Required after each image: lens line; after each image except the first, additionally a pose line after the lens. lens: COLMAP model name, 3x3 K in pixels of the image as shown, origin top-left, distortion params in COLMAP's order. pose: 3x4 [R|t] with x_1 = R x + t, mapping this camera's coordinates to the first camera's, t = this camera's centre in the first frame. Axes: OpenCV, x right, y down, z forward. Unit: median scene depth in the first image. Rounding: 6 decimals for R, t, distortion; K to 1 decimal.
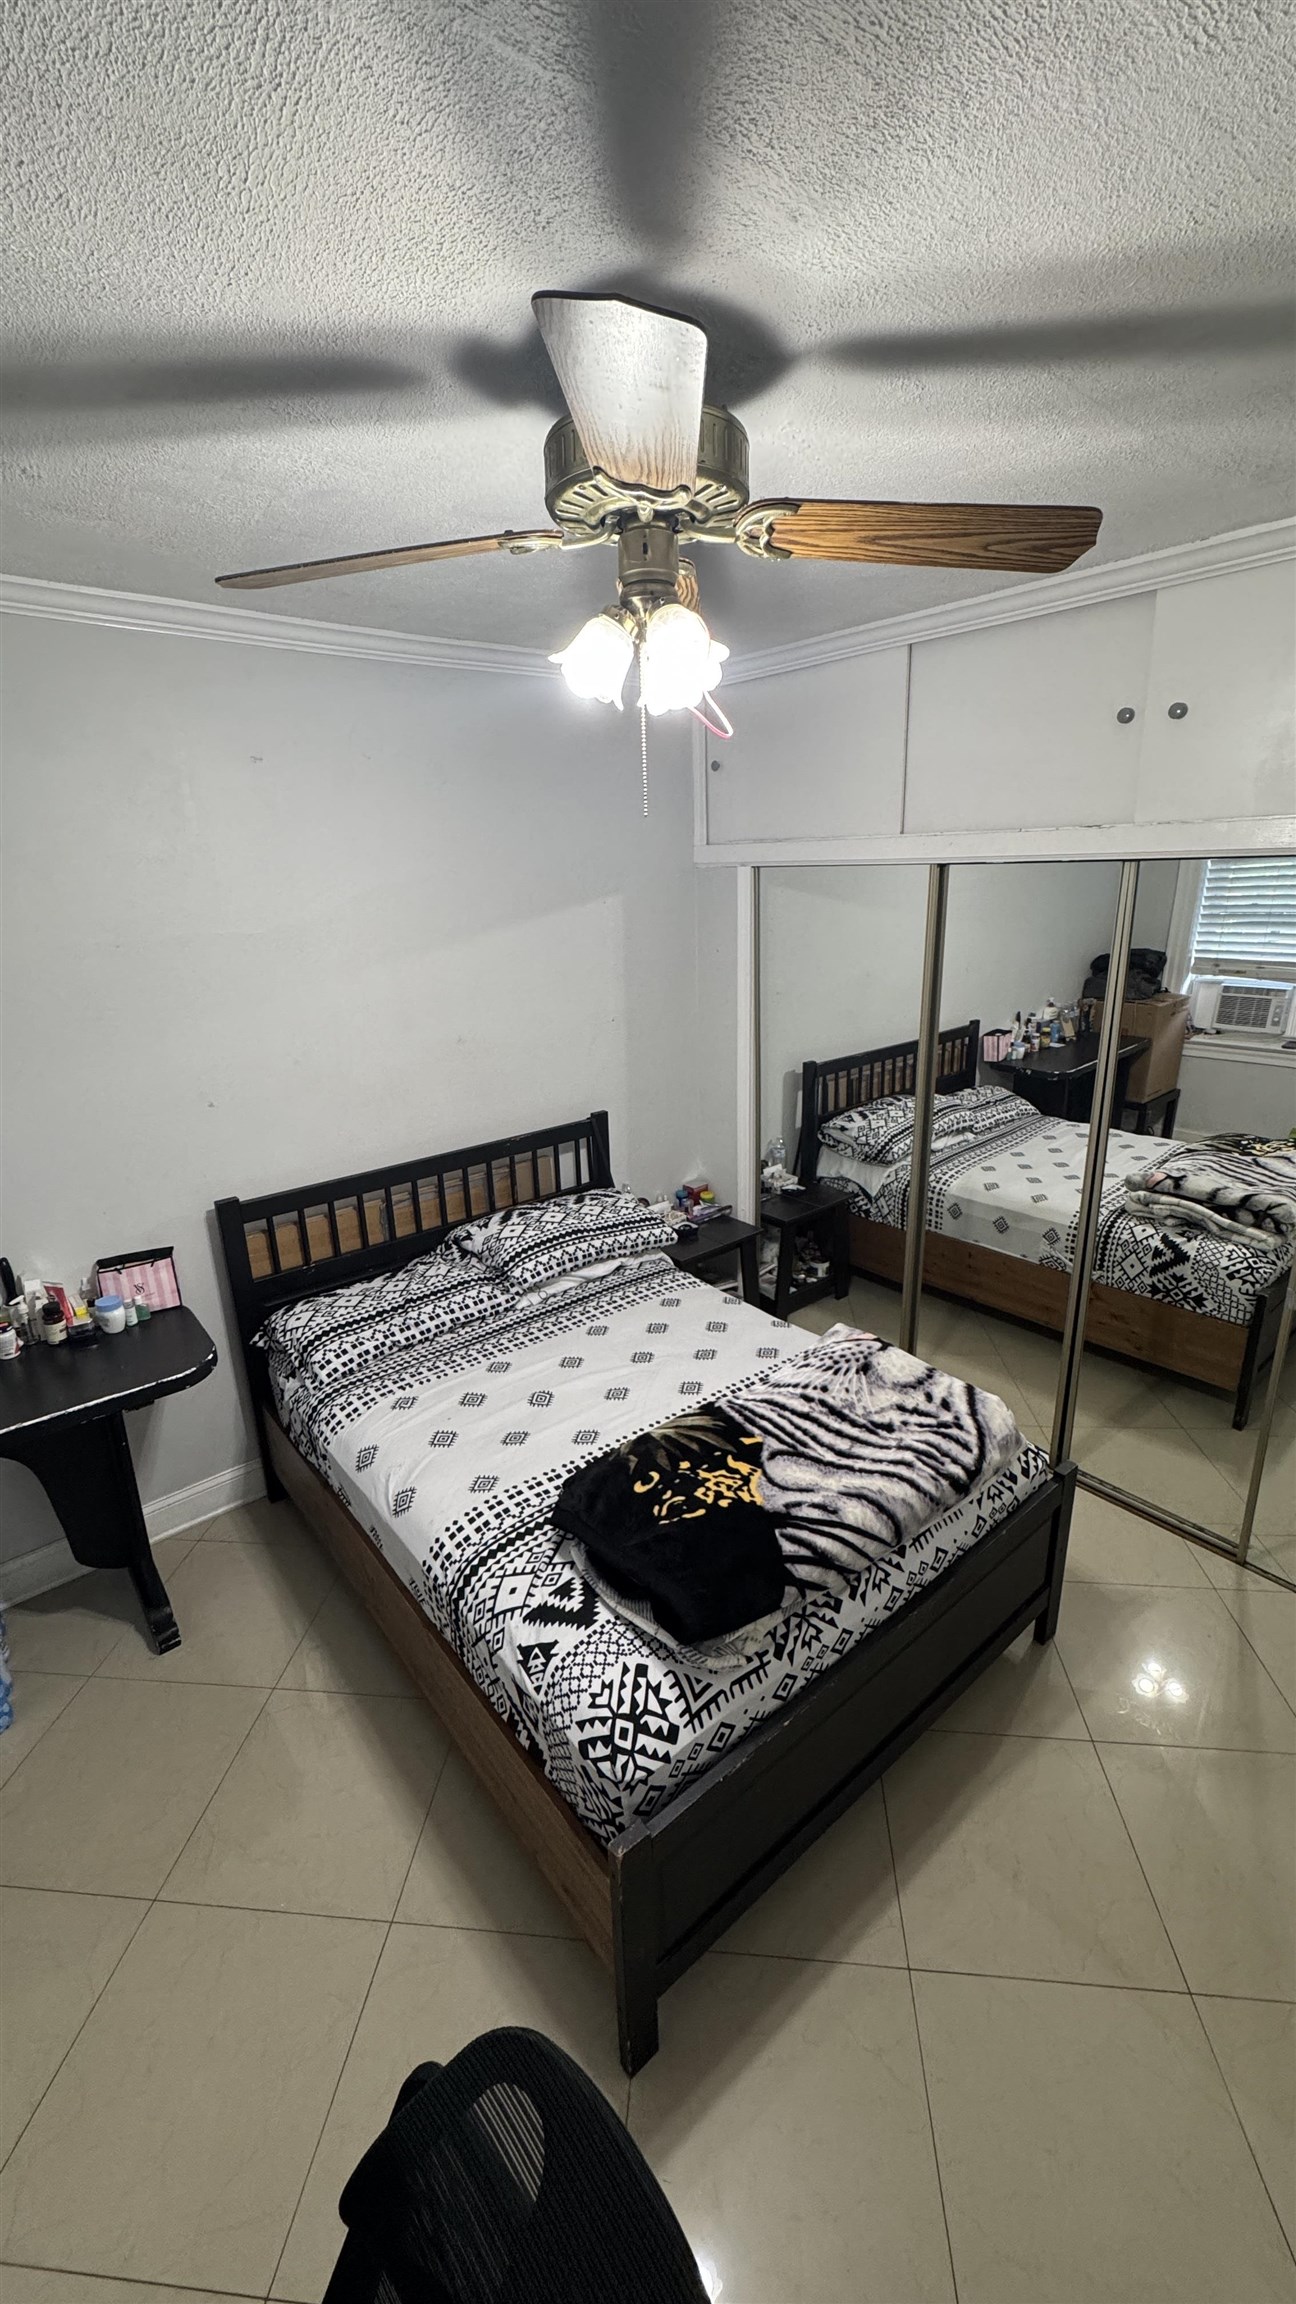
lens RADIAL K [[917.7, 0, 653.0], [0, 917.7, 1150.4], [0, 0, 1]] dist [-0.001716, 0.000590]
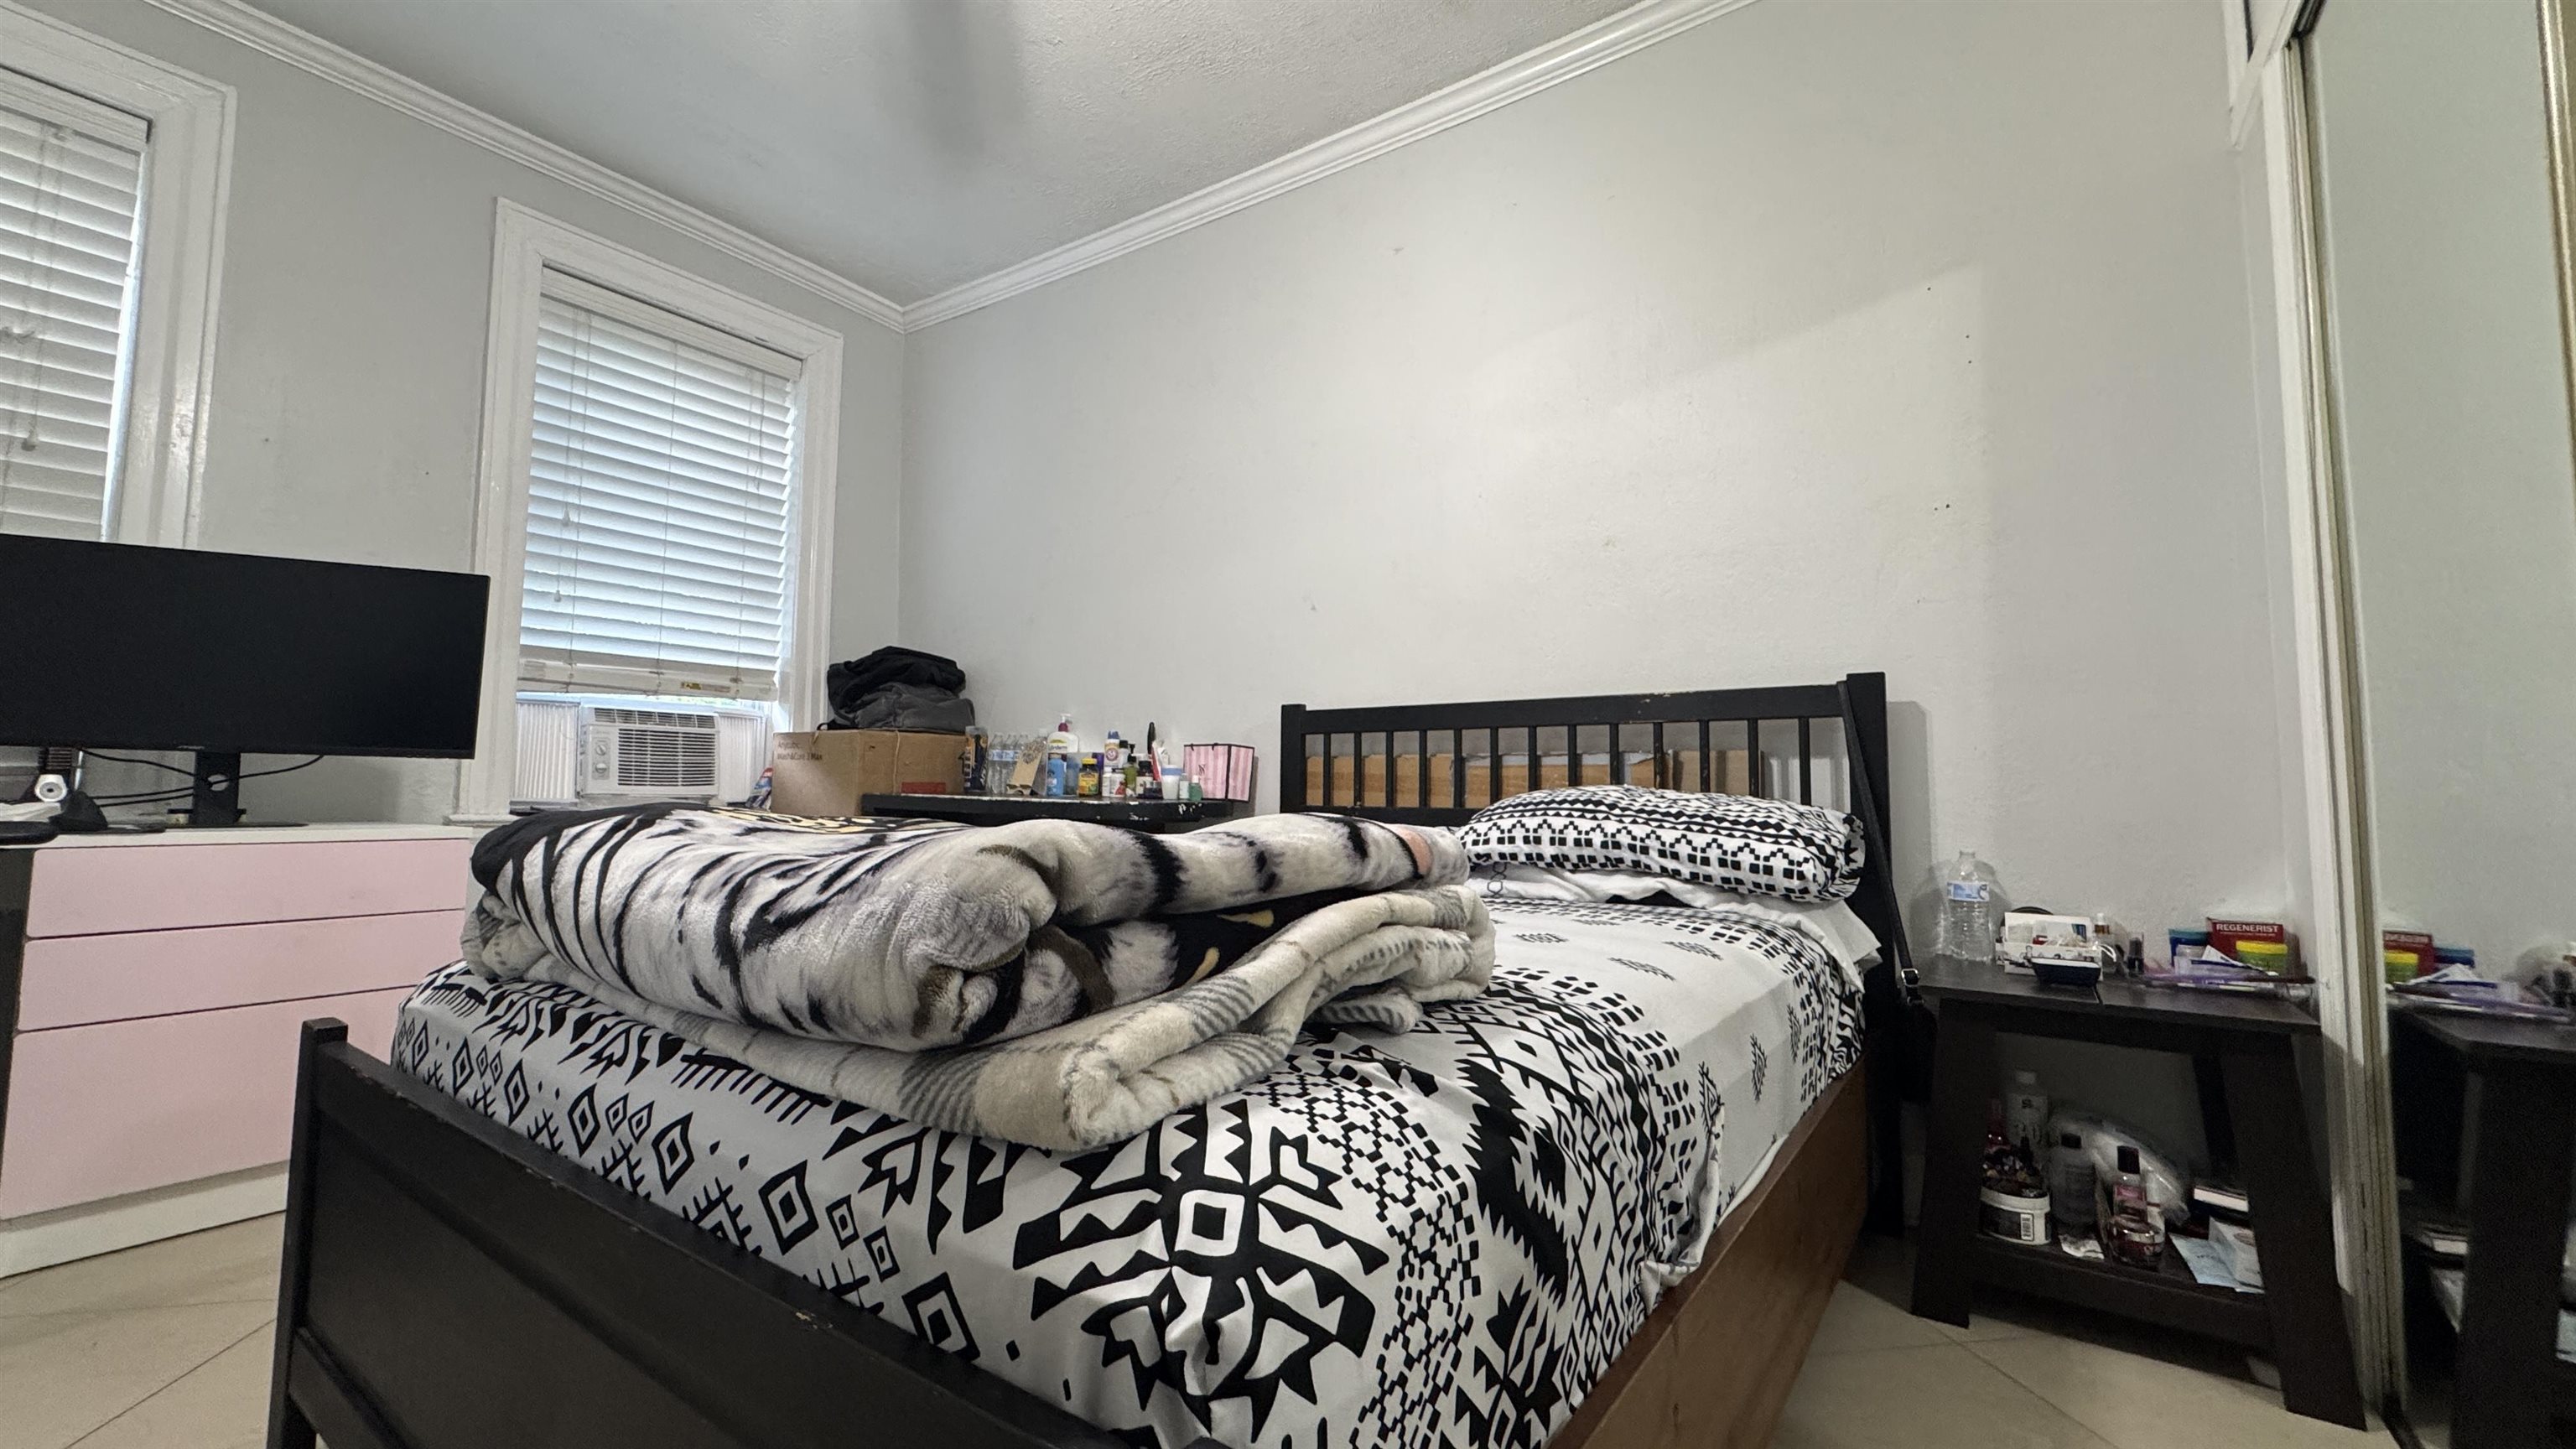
lens RADIAL K [[1026.1, 0, 1289.5], [0, 1026.1, 721.0], [0, 0, 1]] dist [-0.001716, 0.000590]
pose [[0.255182, -0.041826, -0.965988, 0.657660], [-0.311294, 0.942315, -0.123035, 0.245902], [0.915412, 0.332102, 0.227442, 0.955104]]
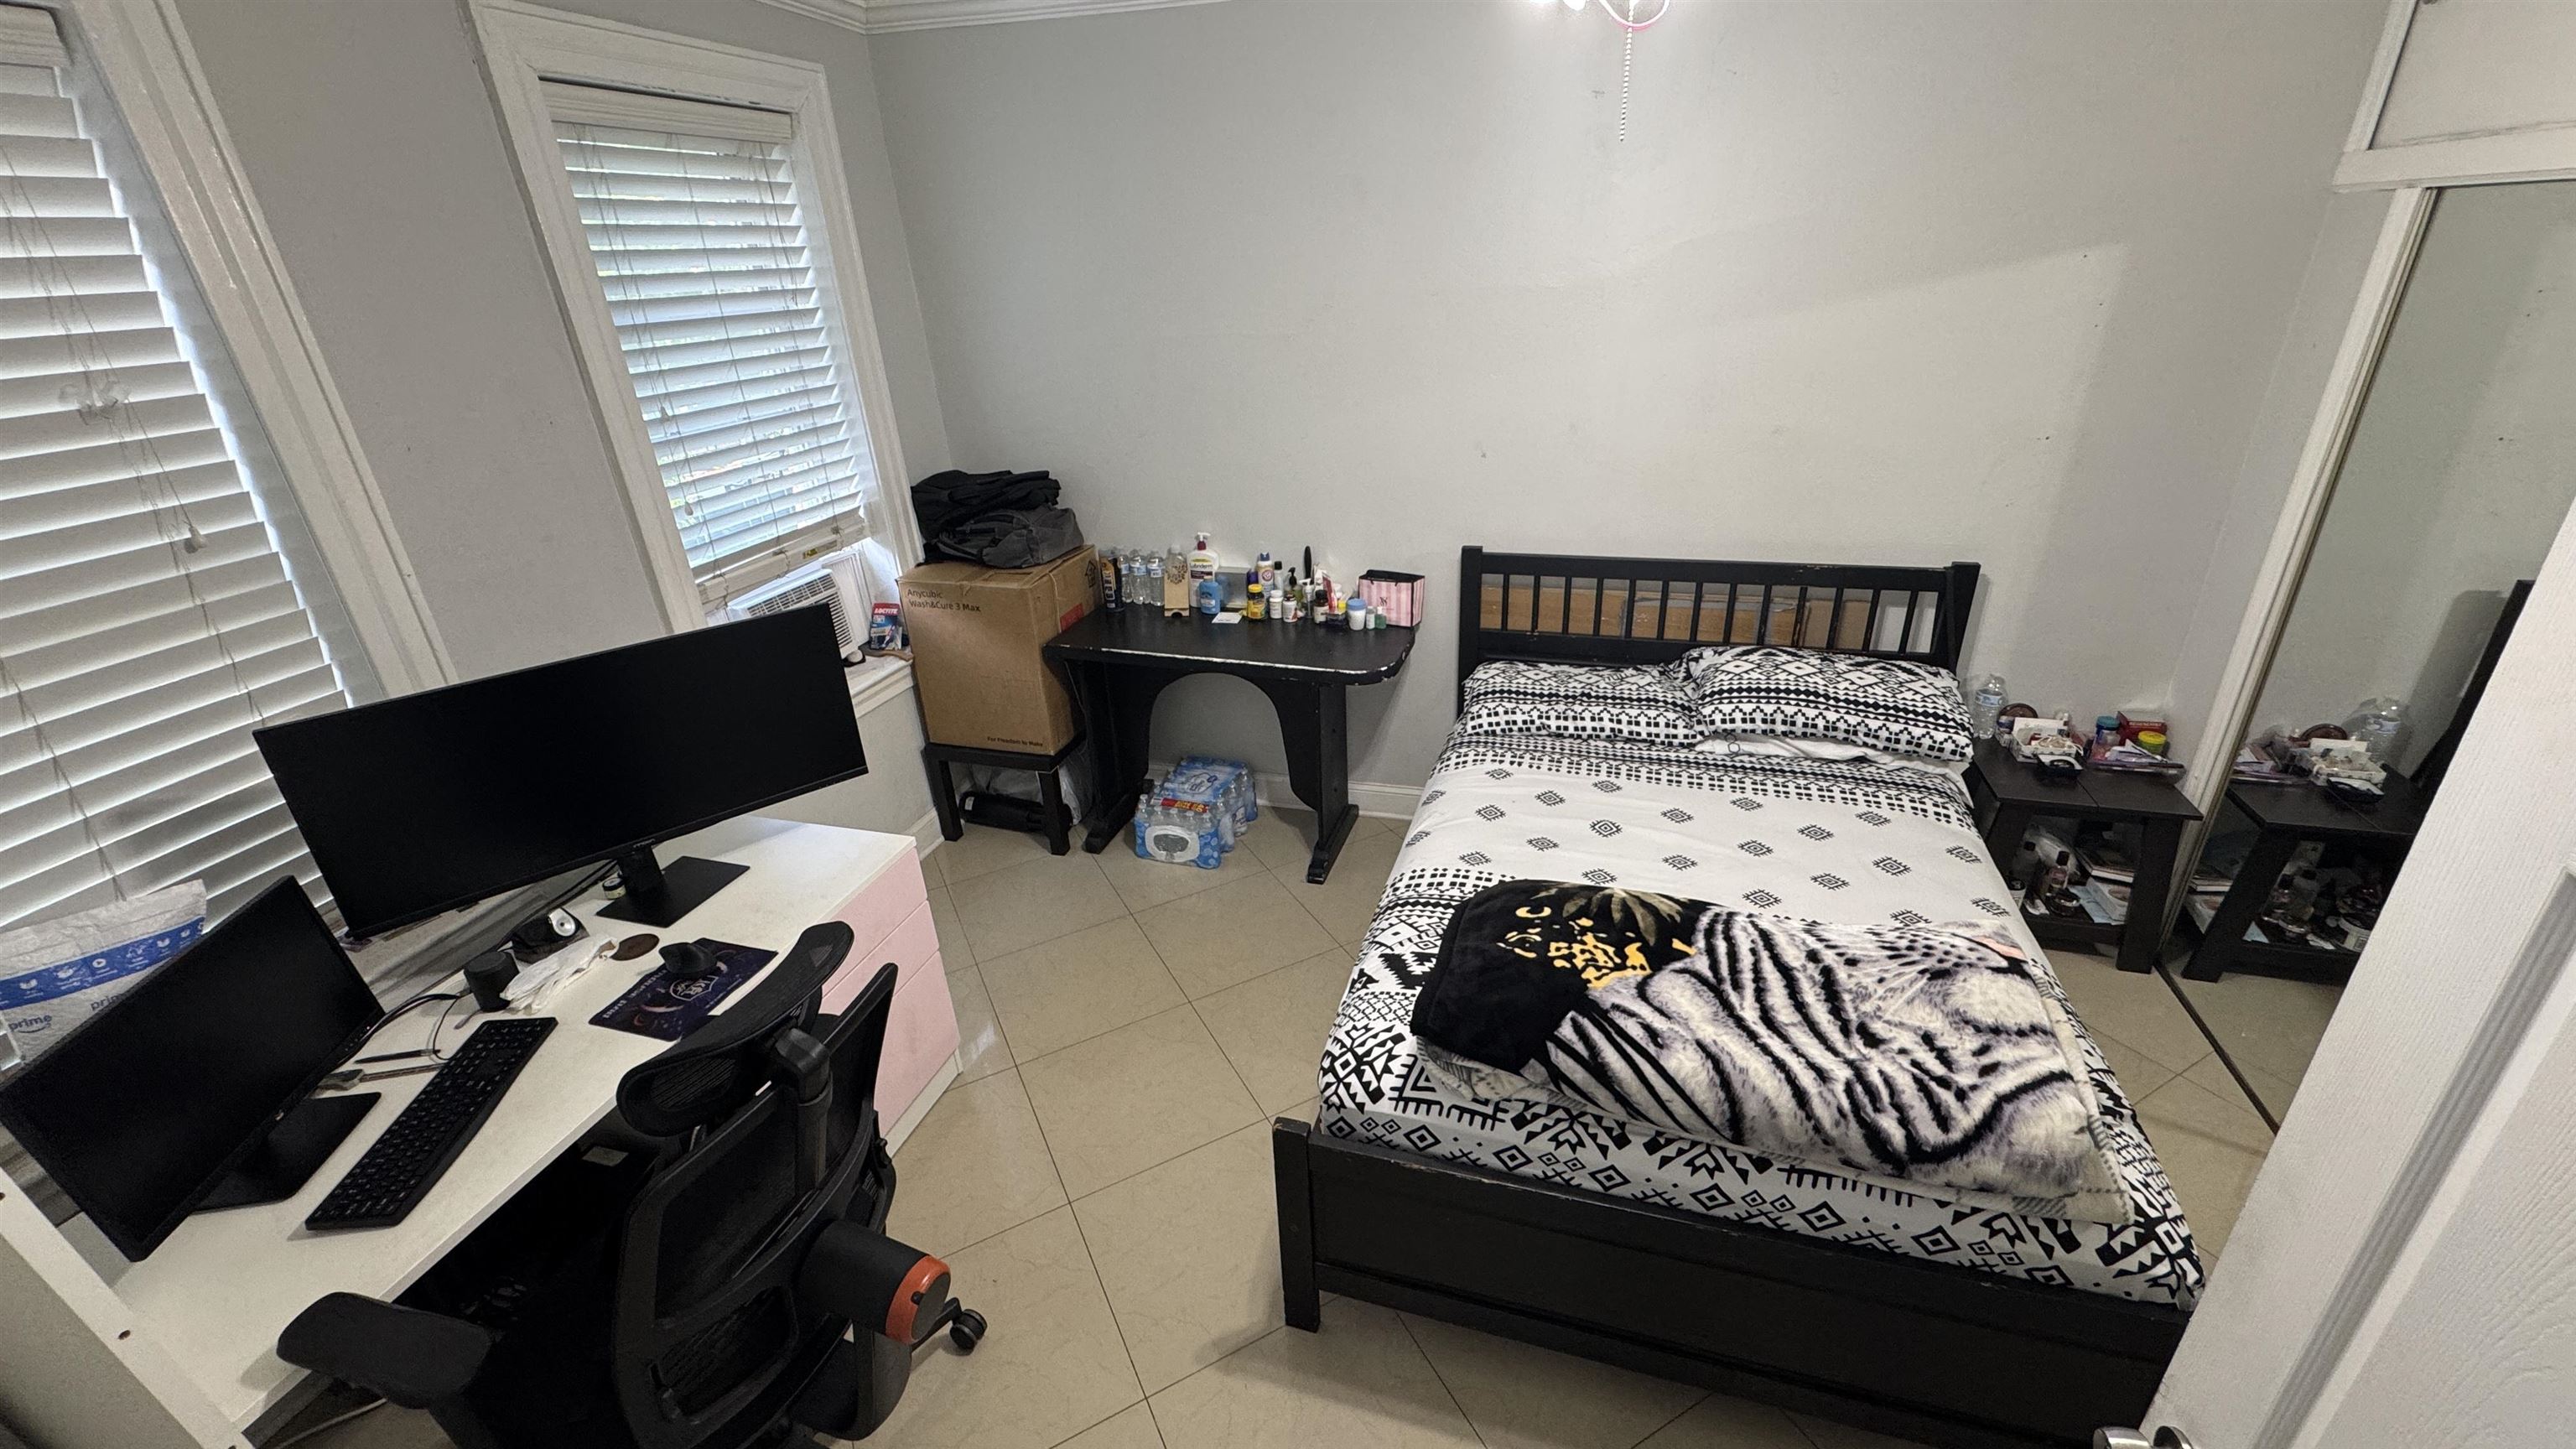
lens RADIAL K [[1026.1, 0, 1289.9], [0, 1026.1, 718.6], [0, 0, 1]] dist [-0.001716, 0.000590]
pose [[0.543585, 0.348357, -0.763651, 0.503527], [-0.224134, 0.937014, 0.267896, -0.038920], [0.808876, 0.025536, 0.587425, 0.159682]]
